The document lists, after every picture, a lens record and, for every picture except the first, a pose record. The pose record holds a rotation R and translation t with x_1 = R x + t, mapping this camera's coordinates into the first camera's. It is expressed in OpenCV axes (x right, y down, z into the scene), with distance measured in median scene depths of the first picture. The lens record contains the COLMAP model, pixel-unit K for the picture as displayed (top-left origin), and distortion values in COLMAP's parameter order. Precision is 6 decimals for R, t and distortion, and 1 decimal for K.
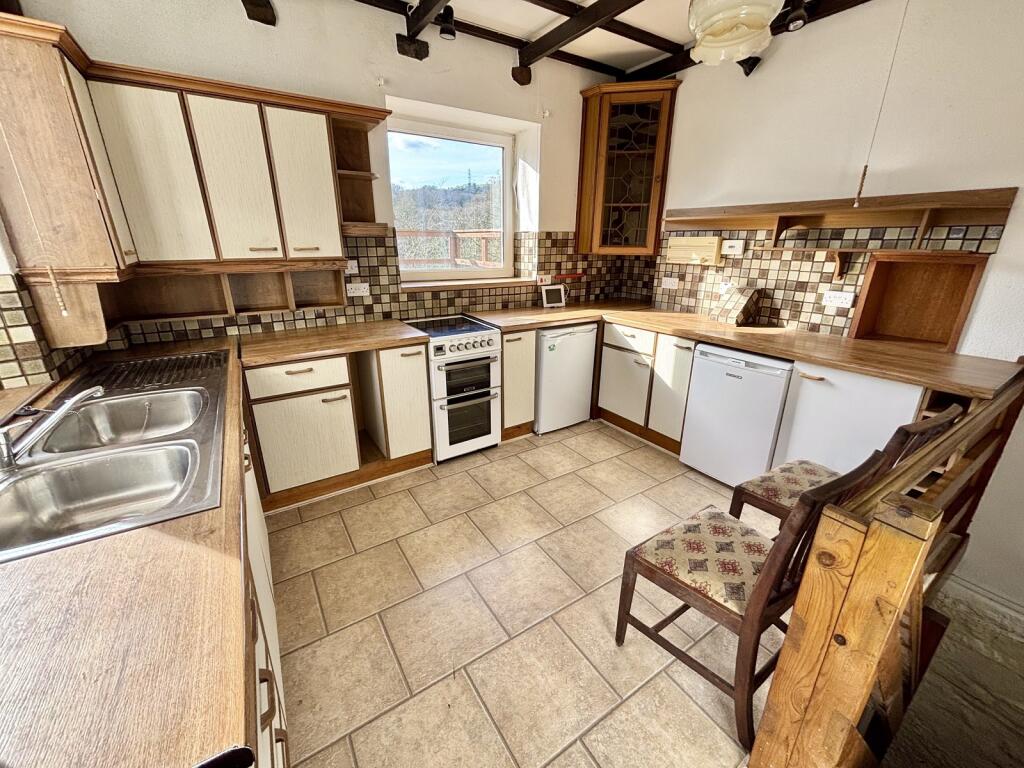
lens RADIAL K [[411.9, 0, 513.4], [0, 411.9, 382.9], [0, 0, 1]] dist [-0.000623, -0.000381]
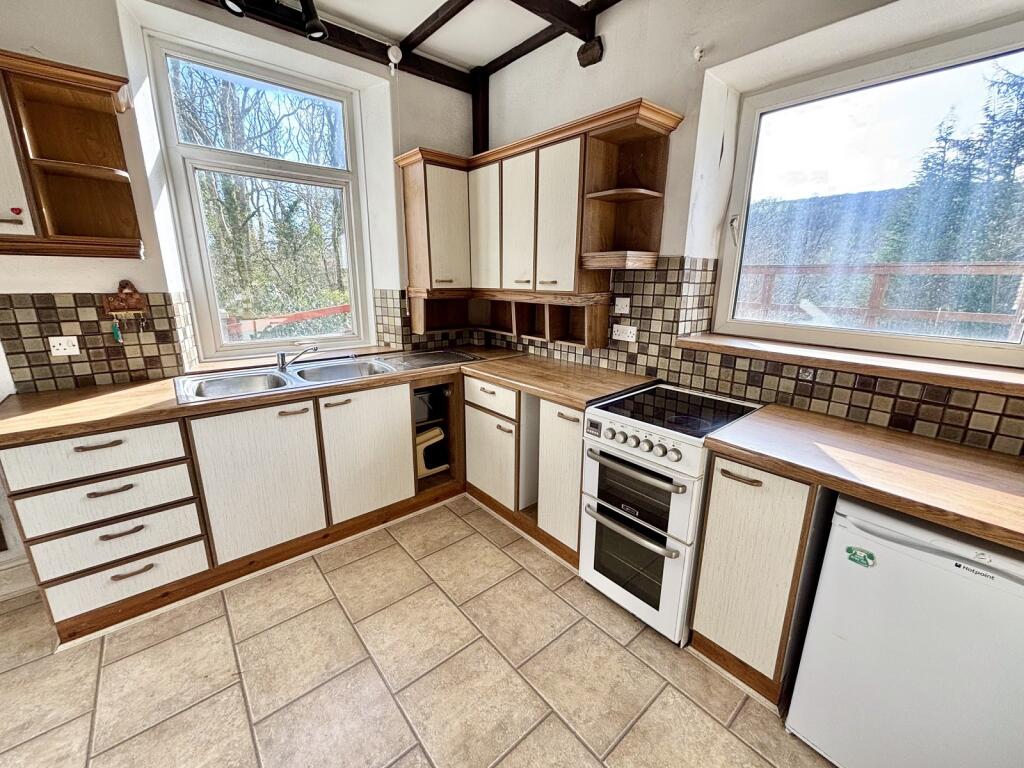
lens RADIAL K [[411.9, 0, 508.6], [0, 411.9, 383.0], [0, 0, 1]] dist [-0.000623, -0.000381]
pose [[0.120739, 0.243660, -0.962316, 0.395708], [-0.334857, 0.922586, 0.191587, -0.206569], [0.934501, 0.299106, 0.192984, 0.633075]]
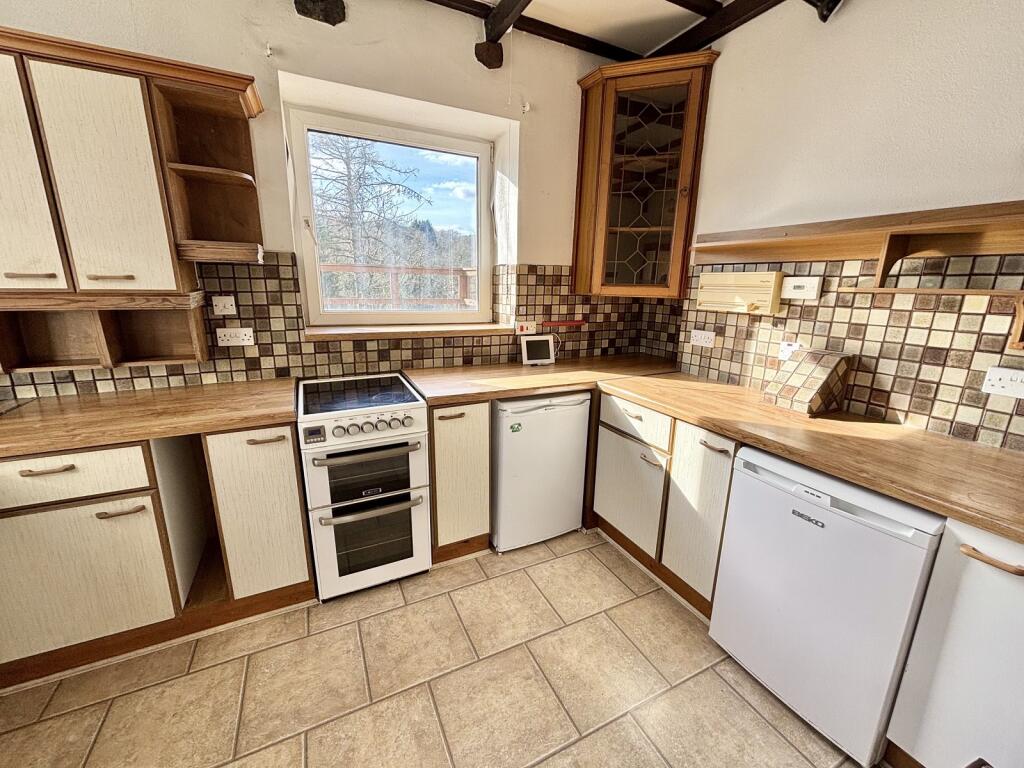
lens RADIAL K [[411.9, 0, 513.5], [0, 411.9, 381.8], [0, 0, 1]] dist [-0.000623, -0.000381]
pose [[0.992820, 0.042303, -0.111887, 0.173797], [-0.052993, 0.994127, -0.094356, -0.104340], [0.107238, 0.099608, 0.989231, 0.347375]]
